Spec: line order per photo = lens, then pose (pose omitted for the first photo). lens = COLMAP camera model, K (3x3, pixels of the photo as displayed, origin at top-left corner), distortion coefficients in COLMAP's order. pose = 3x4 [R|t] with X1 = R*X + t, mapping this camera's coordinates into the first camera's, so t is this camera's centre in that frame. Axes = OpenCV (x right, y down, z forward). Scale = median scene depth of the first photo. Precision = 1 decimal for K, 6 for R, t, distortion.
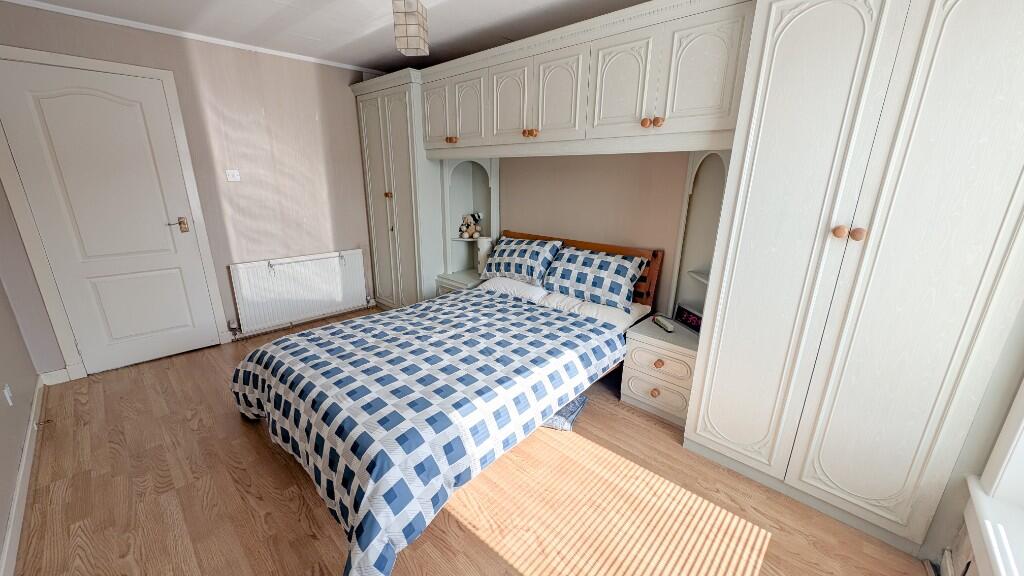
lens RADIAL K [[382.9, 0, 541.7], [0, 382.9, 303.8], [0, 0, 1]] dist [0.000165, -0.000043]
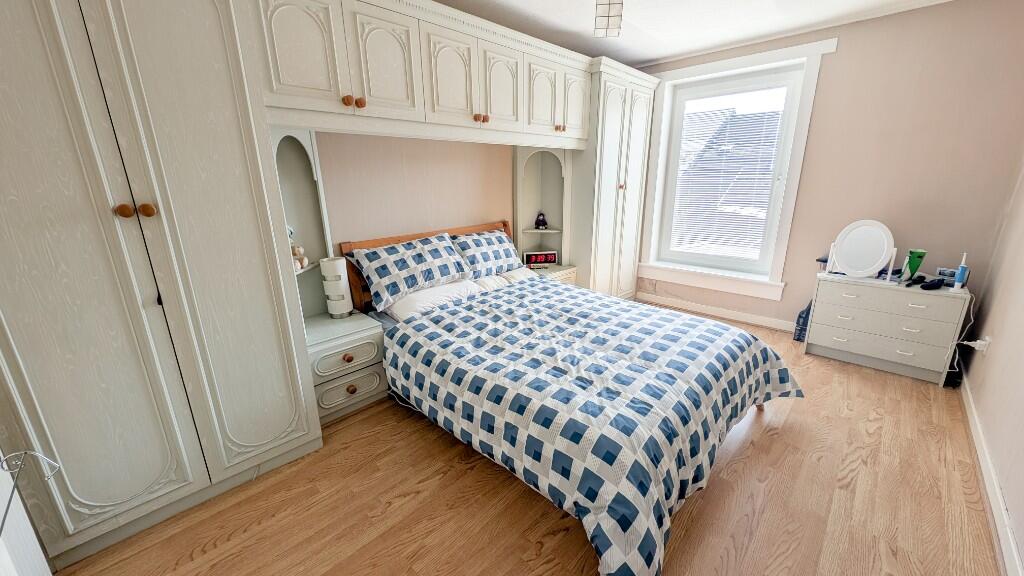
lens RADIAL K [[378.5, 0, 515.0], [0, 378.5, 284.6], [0, 0, 1]] dist [0.005516, -0.000152]
pose [[0.044490, -0.309015, 0.950016, -0.879094], [0.296645, 0.912153, 0.282807, -0.256926], [-0.953951, 0.269235, 0.132250, 0.753286]]
